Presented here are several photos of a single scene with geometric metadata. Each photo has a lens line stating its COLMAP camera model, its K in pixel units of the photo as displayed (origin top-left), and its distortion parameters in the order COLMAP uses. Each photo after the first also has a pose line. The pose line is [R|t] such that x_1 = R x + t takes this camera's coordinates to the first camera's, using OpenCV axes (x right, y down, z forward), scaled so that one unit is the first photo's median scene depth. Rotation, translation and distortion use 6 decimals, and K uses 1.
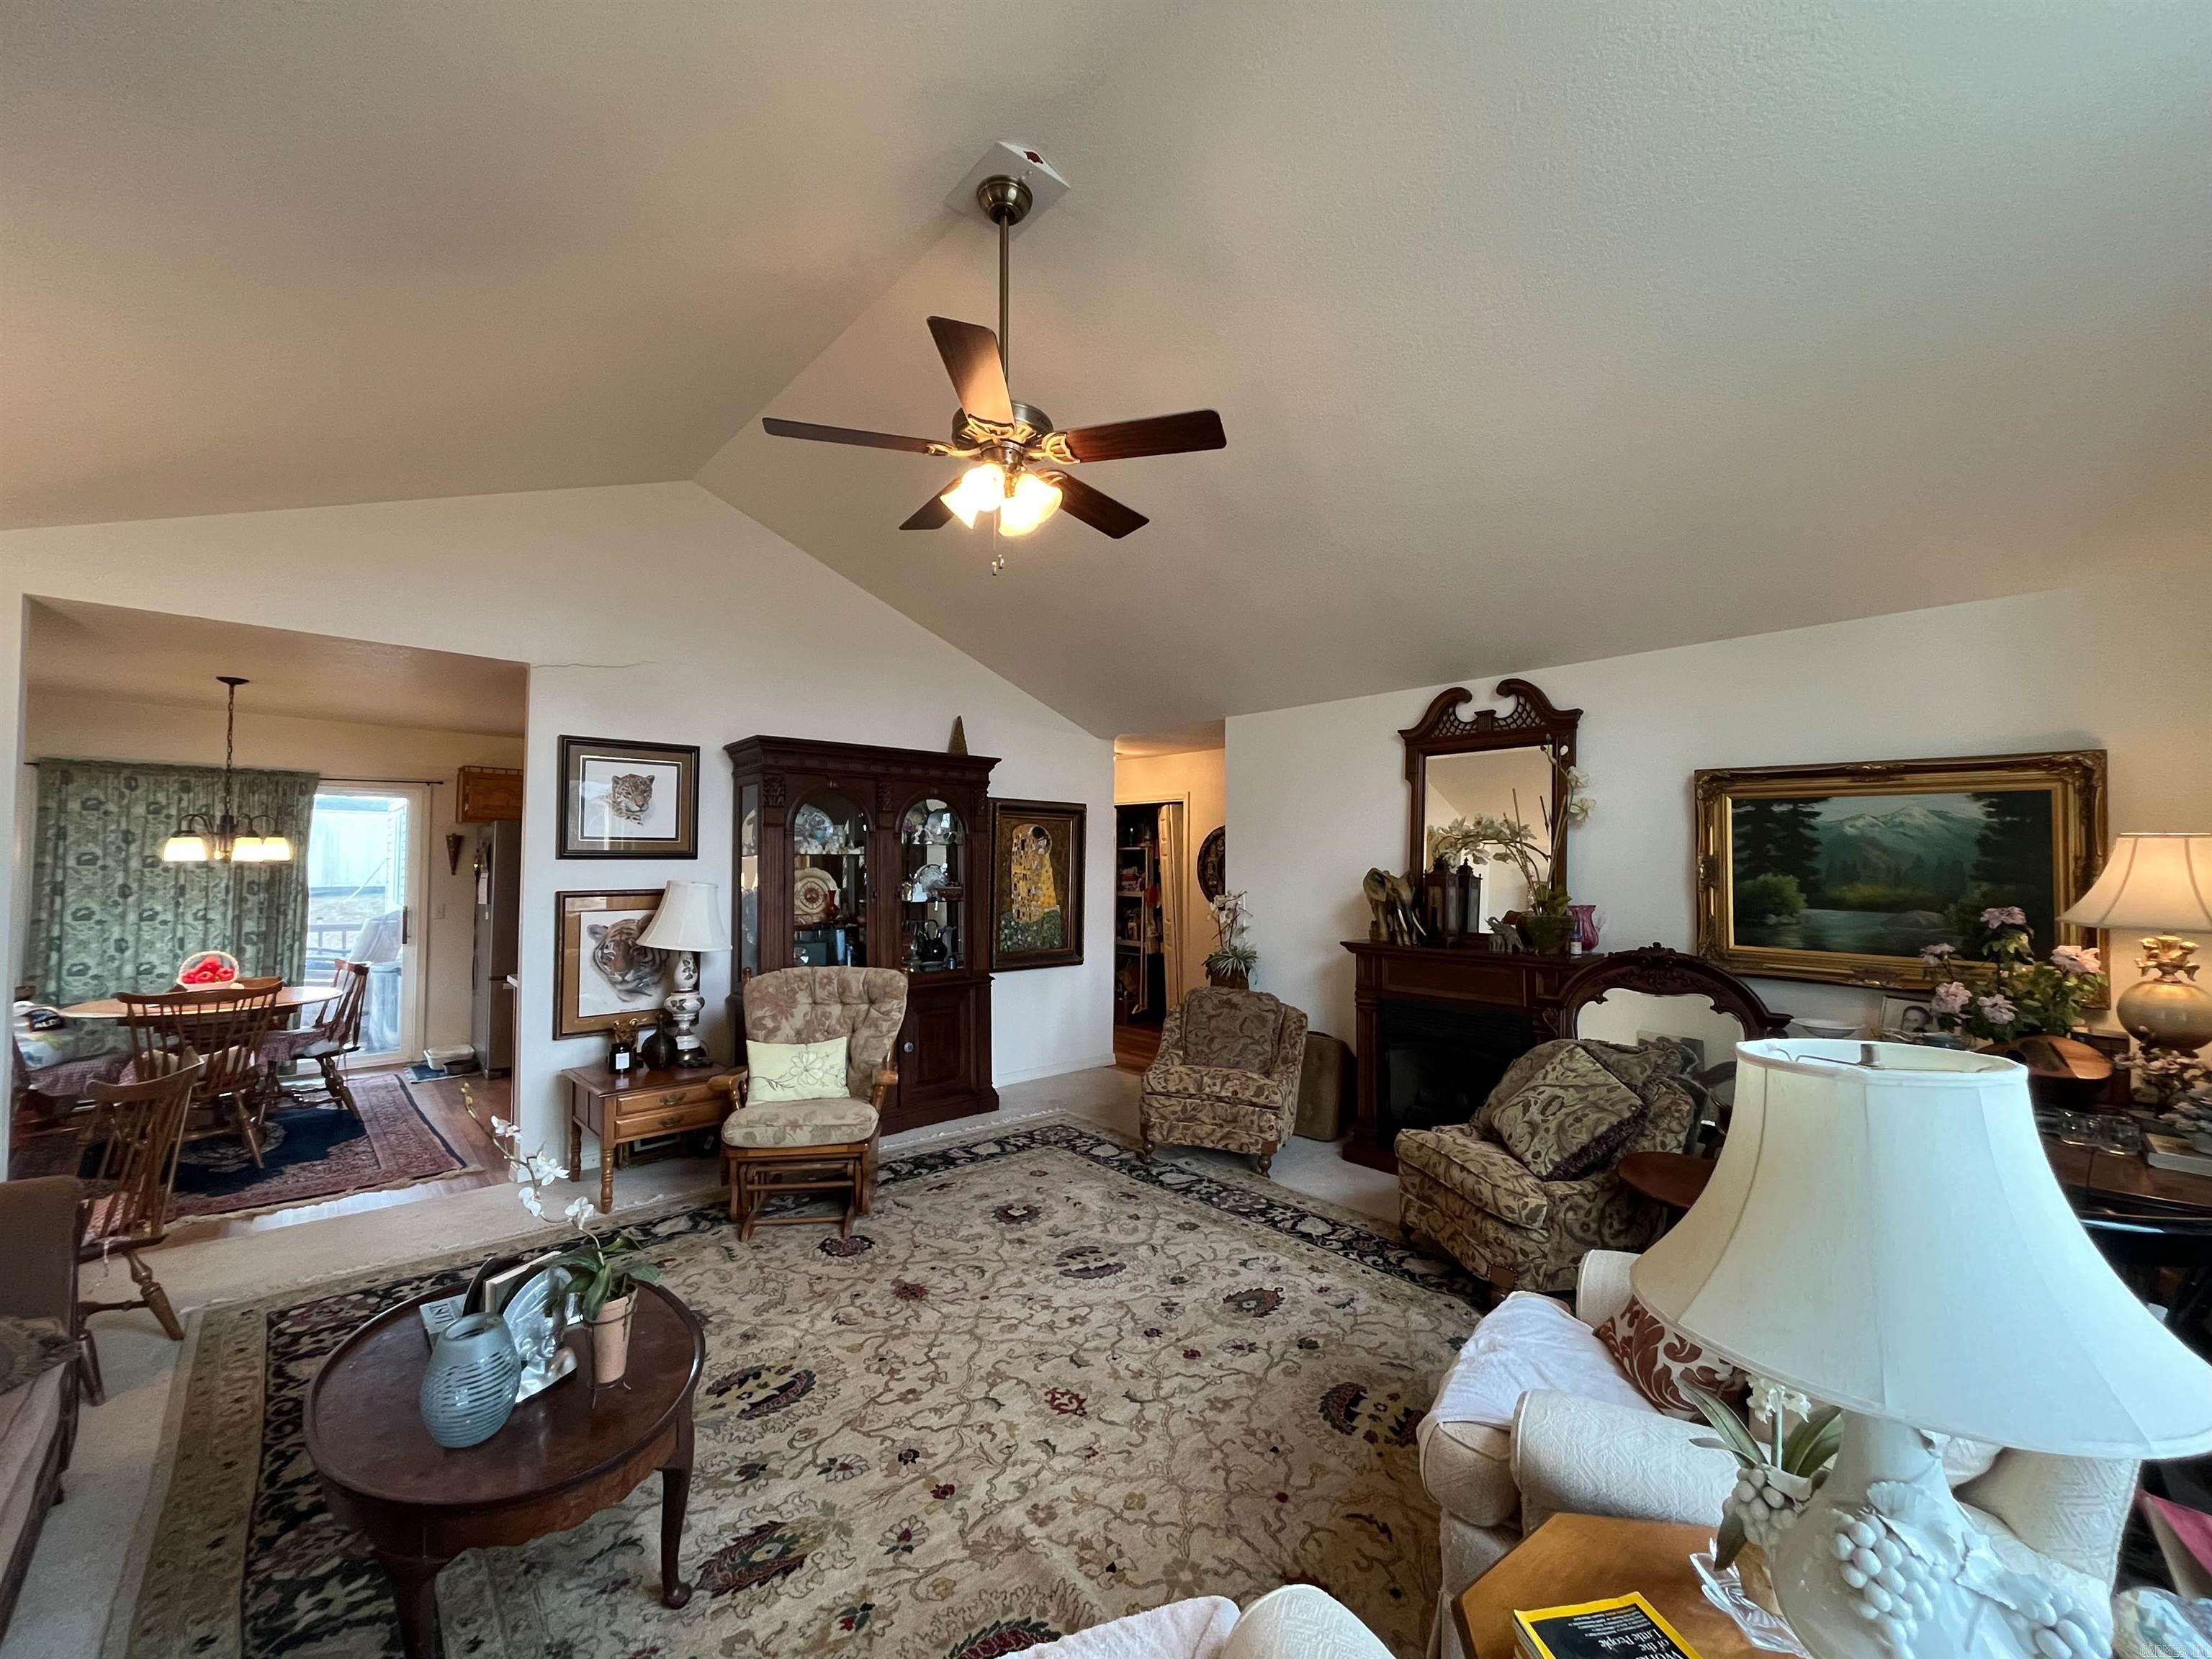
lens RADIAL K [[894.6, 0, 1102.1], [0, 894.6, 833.8], [0, 0, 1]] dist [-0.000873, -0.000988]
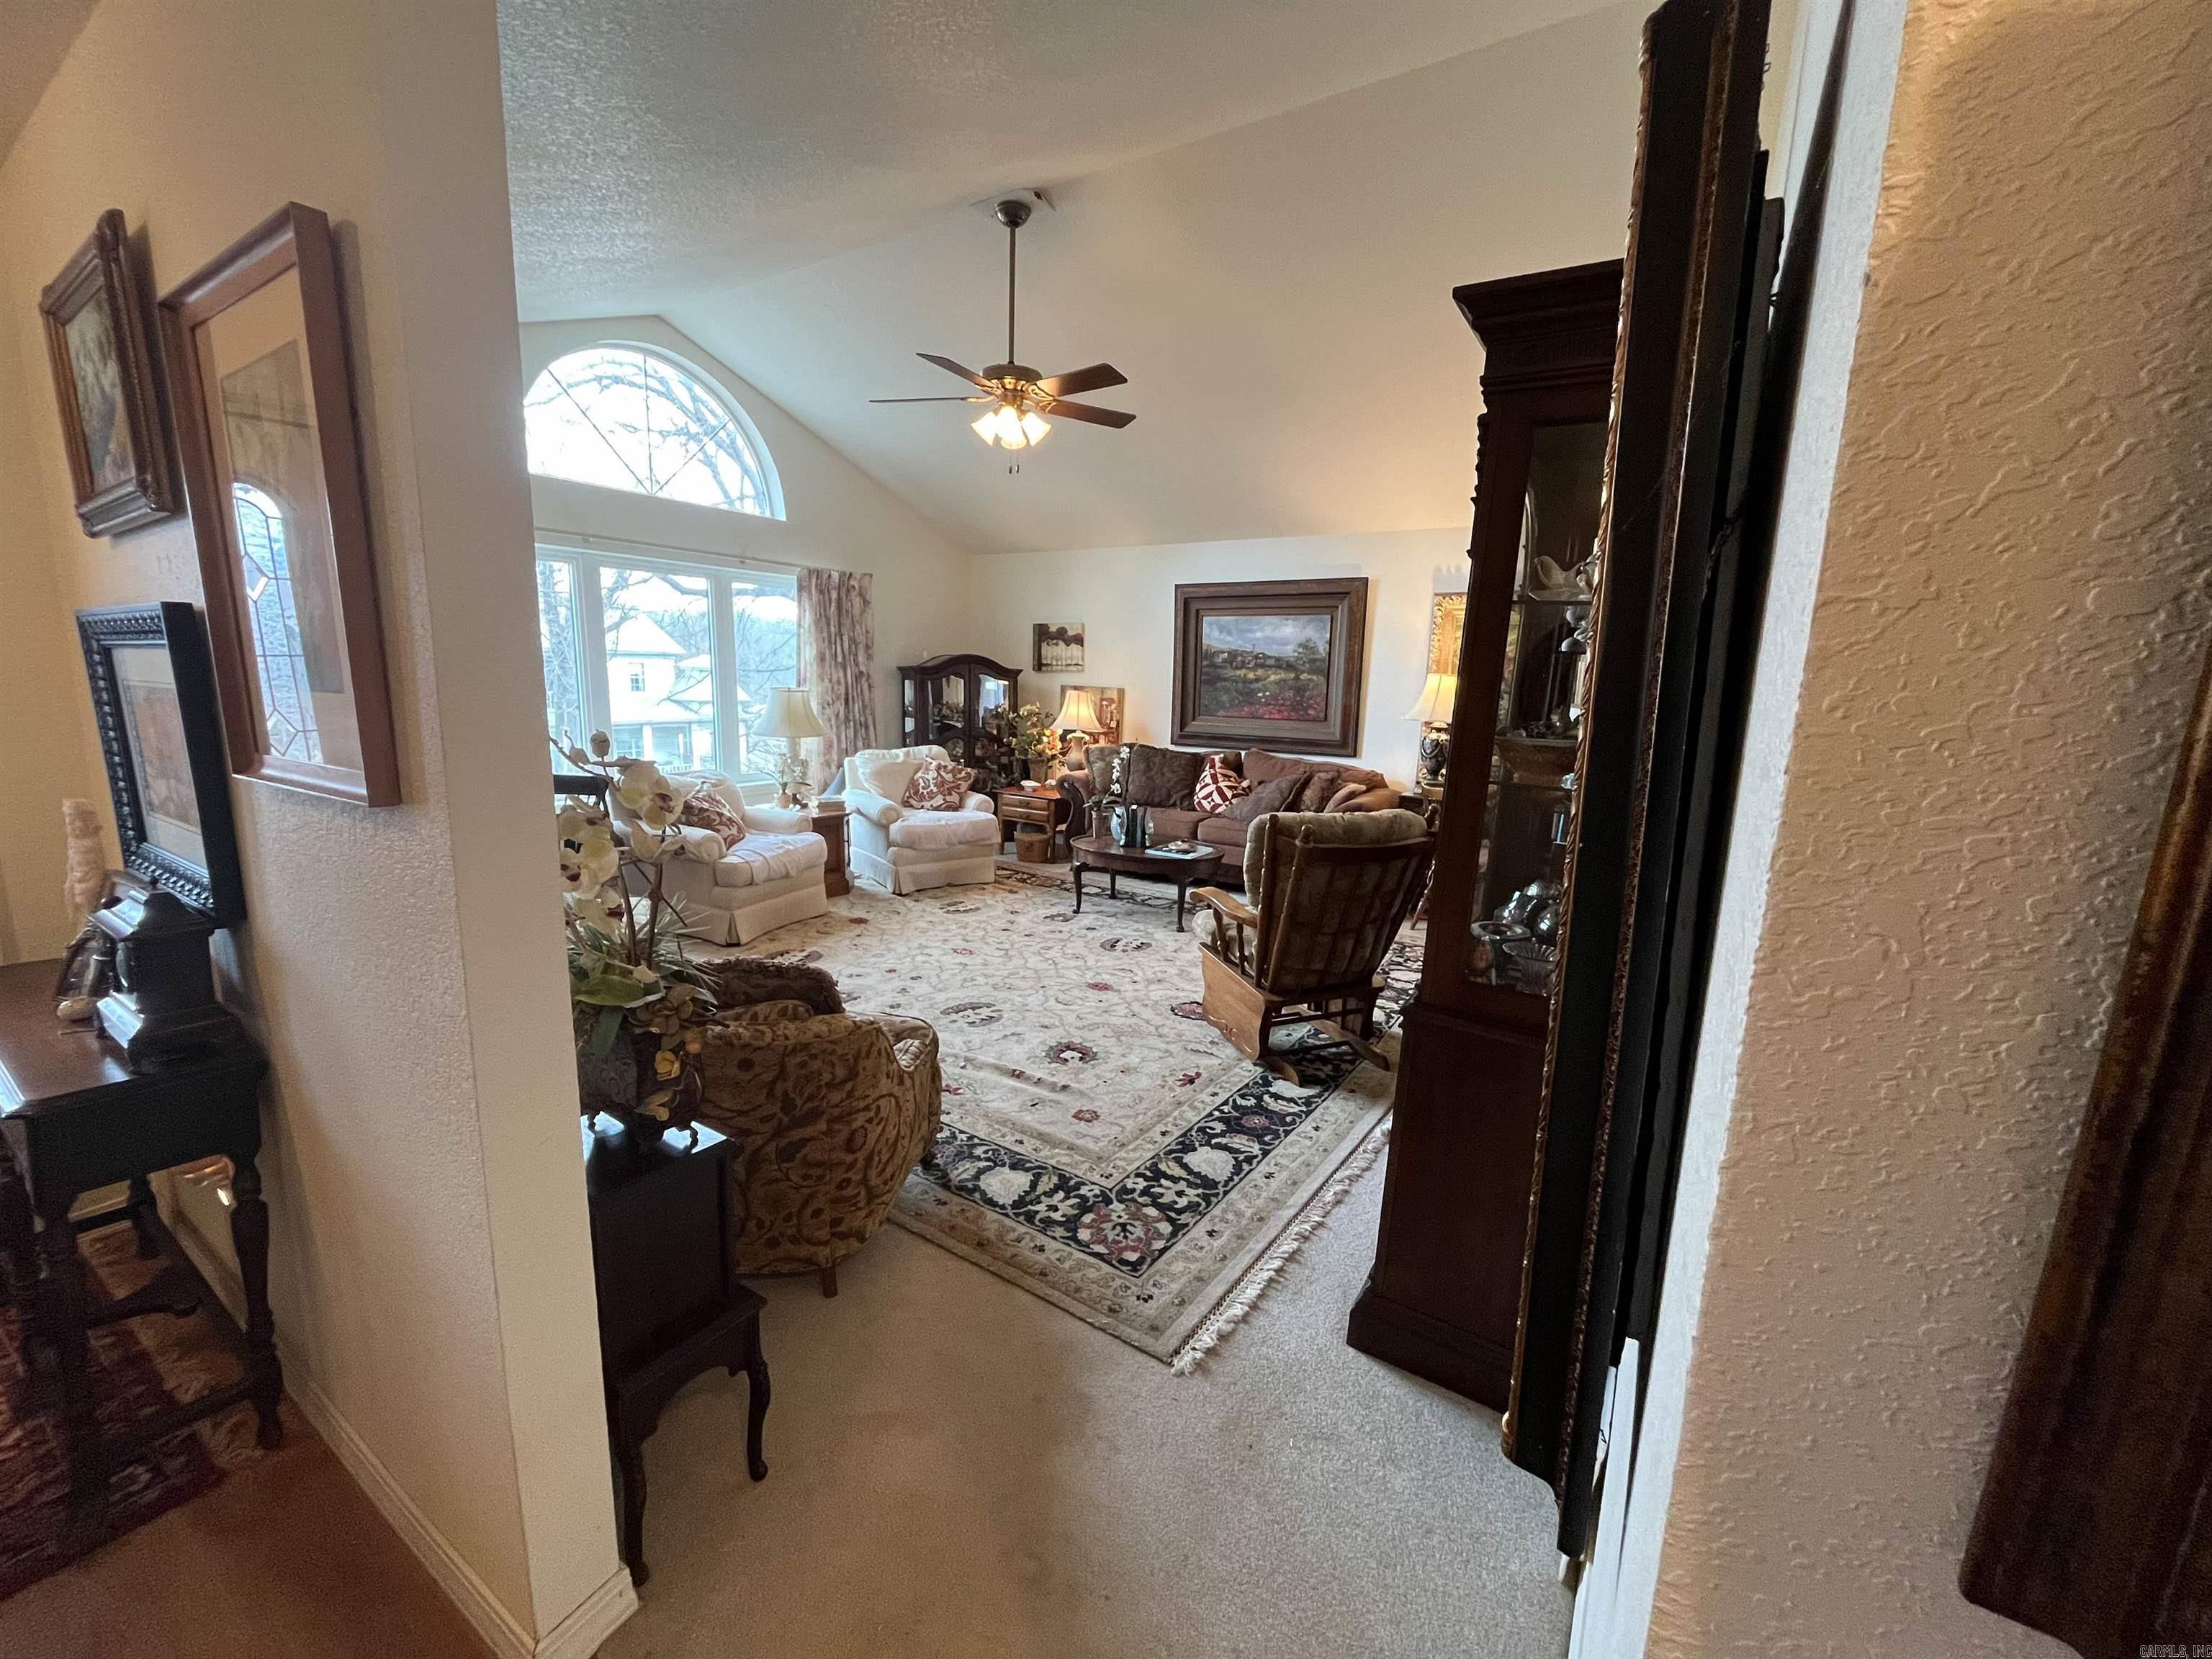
lens RADIAL K [[894.6, 0, 1101.7], [0, 894.6, 836.8], [0, 0, 1]] dist [-0.000873, -0.000988]
pose [[-0.966089, 0.013259, -0.257867, 0.104904], [-0.025517, 0.988890, 0.146444, 0.076202], [0.256944, 0.148058, -0.955018, 1.859300]]
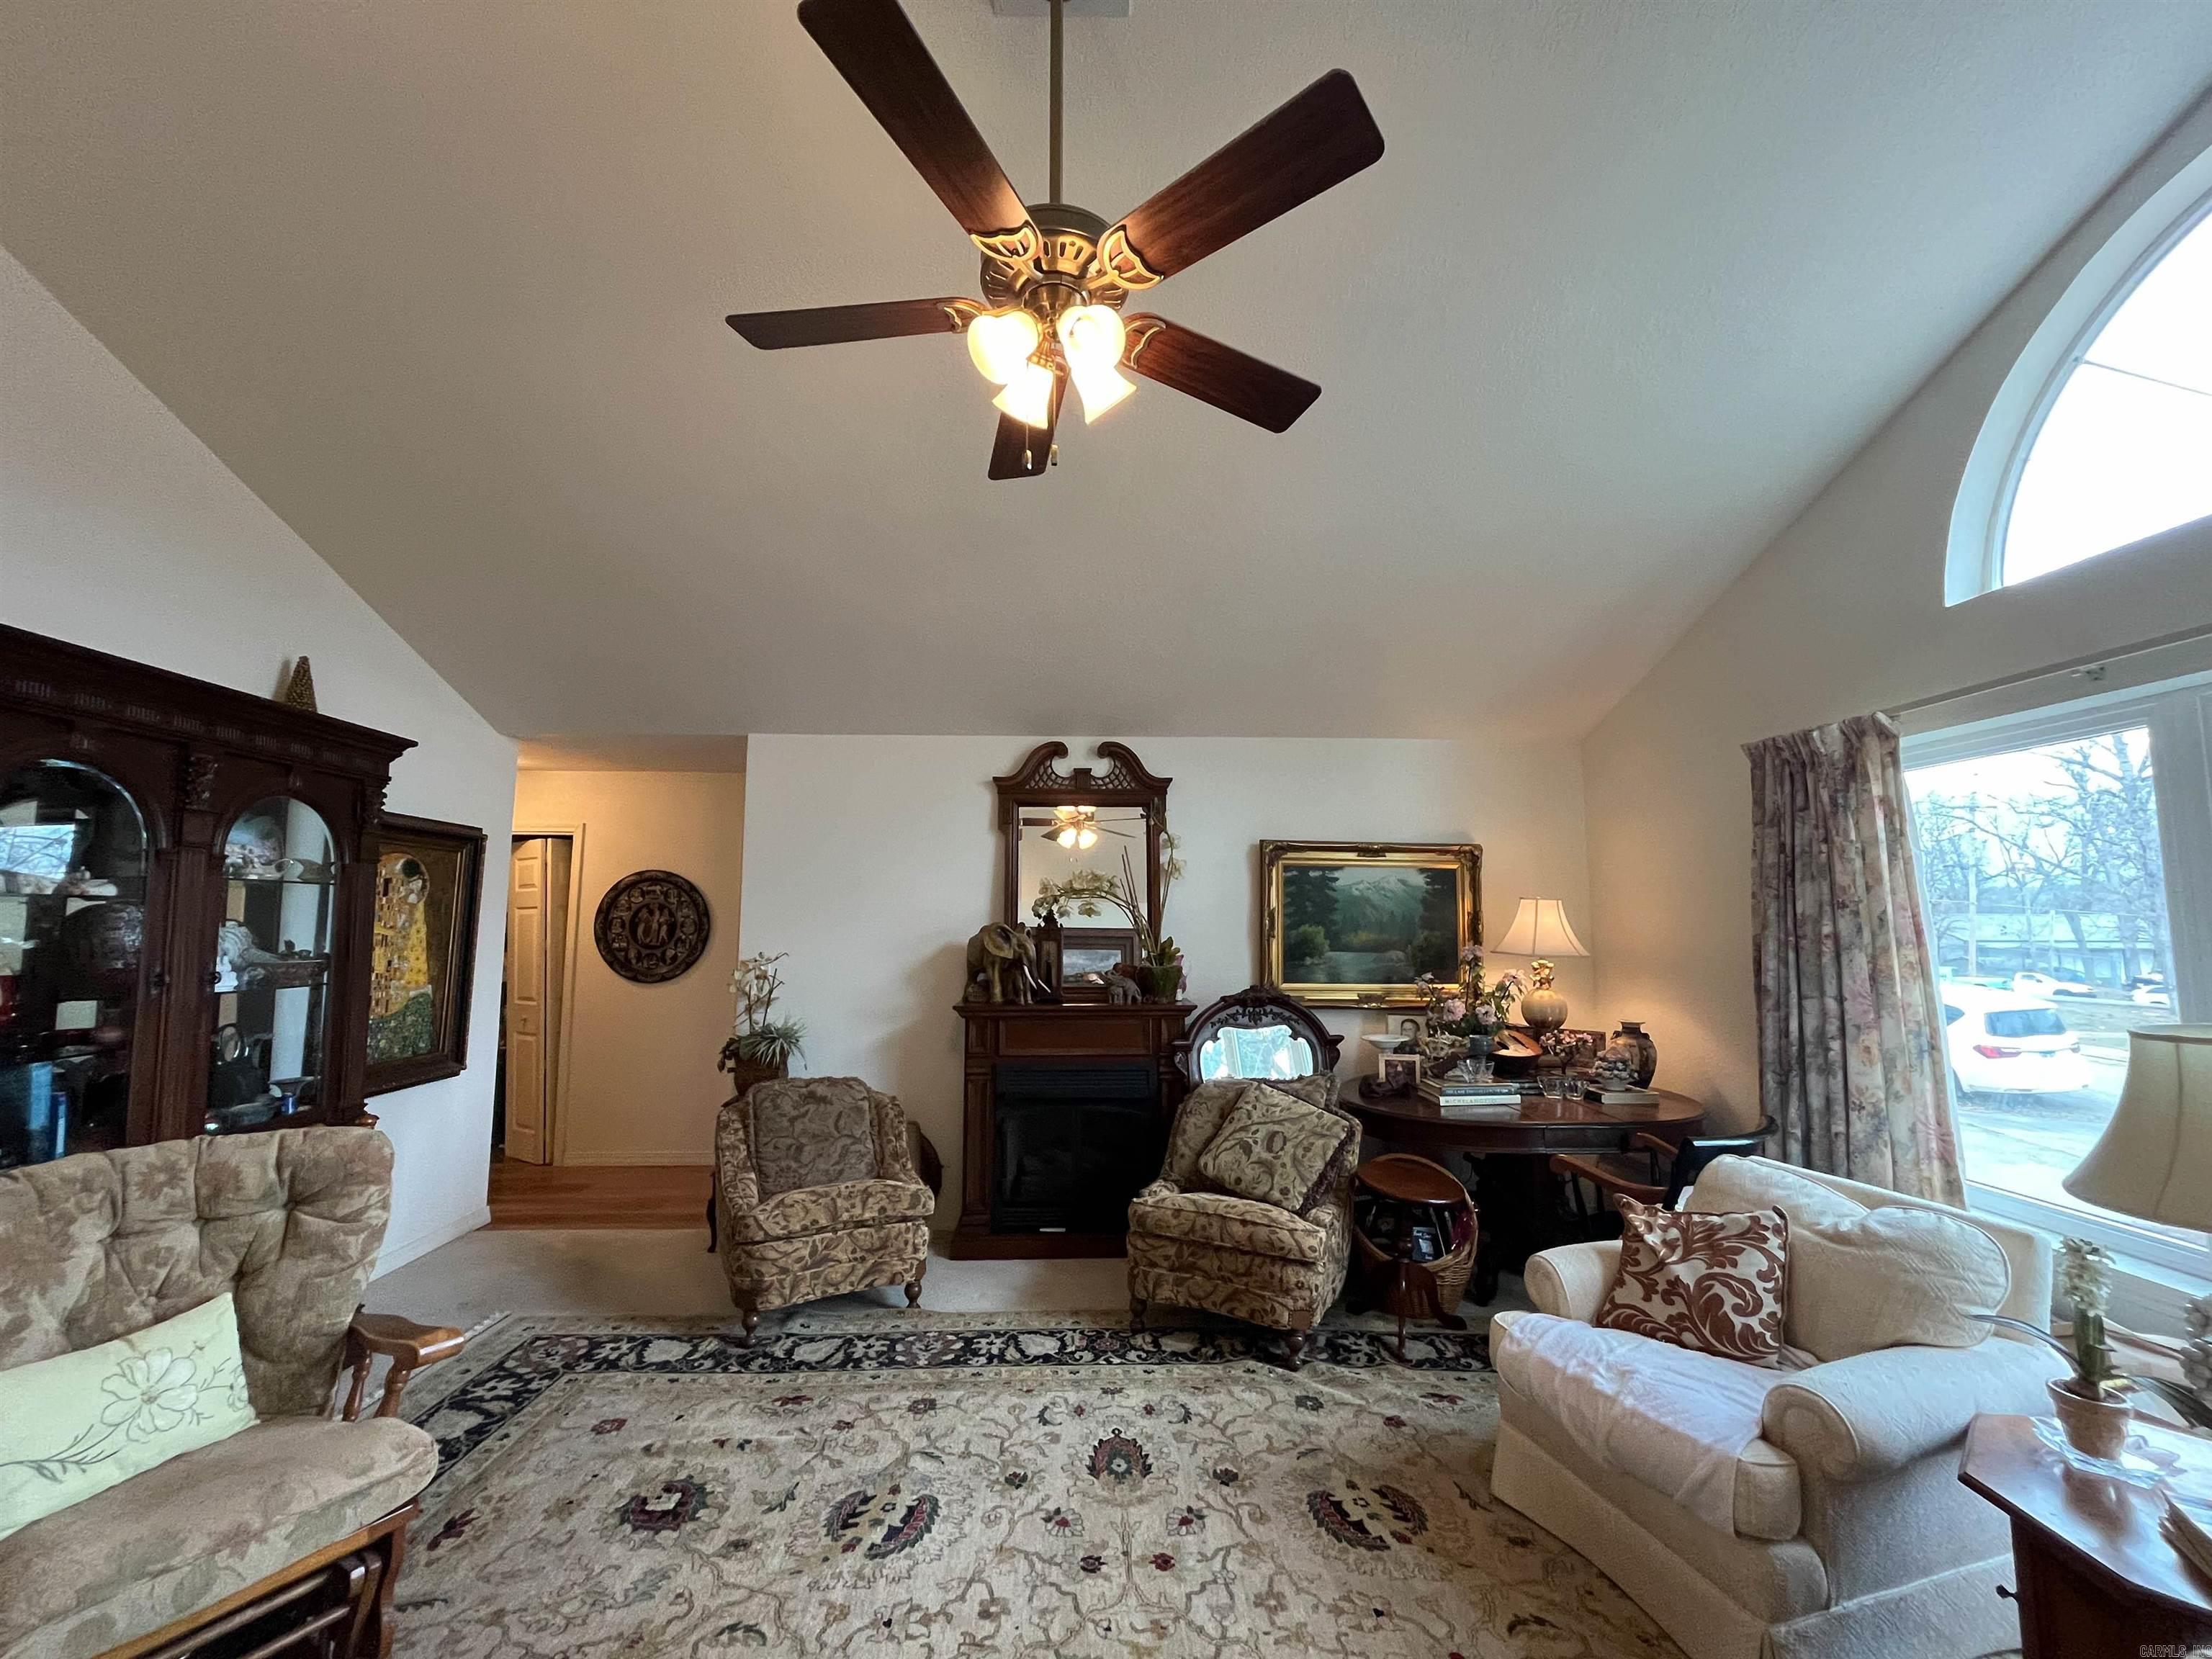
lens RADIAL K [[894.6, 0, 1103.3], [0, 894.6, 834.2], [0, 0, 1]] dist [-0.000873, -0.000988]
pose [[0.636558, 0.073492, 0.767720, -0.404023], [-0.023128, 0.996821, -0.076246, 0.018614], [-0.770882, 0.030779, 0.636234, 0.389011]]
